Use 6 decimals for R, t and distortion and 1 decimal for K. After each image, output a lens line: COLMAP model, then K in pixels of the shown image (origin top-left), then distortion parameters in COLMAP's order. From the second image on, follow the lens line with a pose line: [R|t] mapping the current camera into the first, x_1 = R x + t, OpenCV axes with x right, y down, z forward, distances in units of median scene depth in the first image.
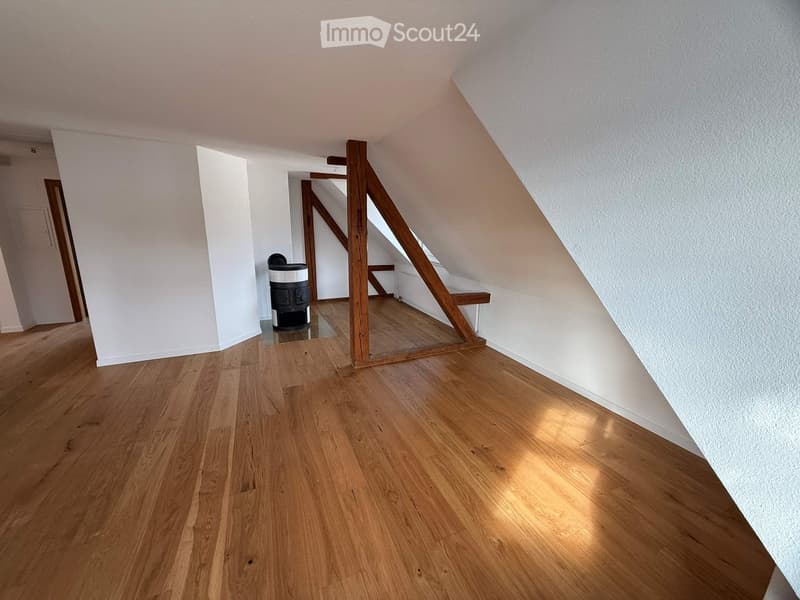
lens RADIAL K [[319.0, 0, 400.0], [0, 319.0, 300.0], [0, 0, 1]] dist [-0.000054, -0.000161]
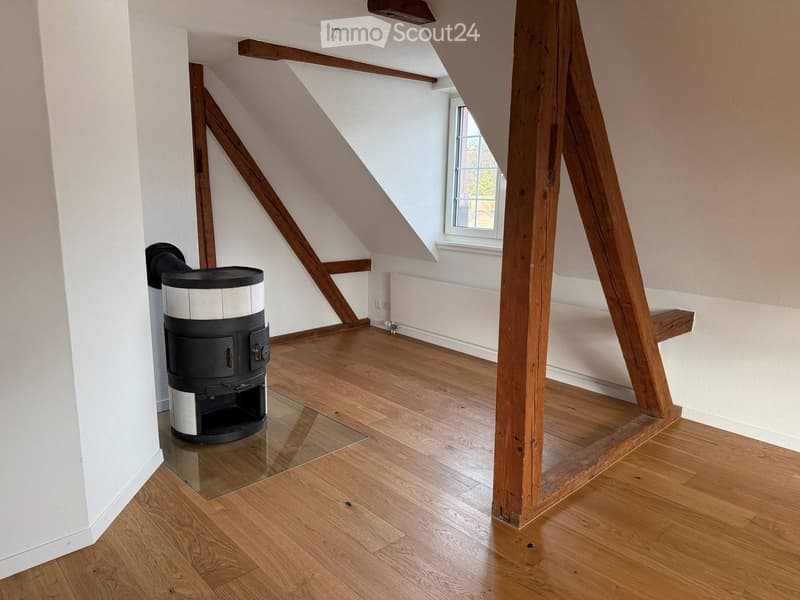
lens RADIAL K [[566.5, 0, 400.0], [0, 566.5, 300.0], [0, 0, 1]] dist [0.008338, 0.002858]
pose [[0.946853, -0.064512, 0.315130, -0.365613], [0.071506, 0.997383, -0.010670, -0.054183], [-0.313617, 0.032637, 0.948989, 0.279791]]
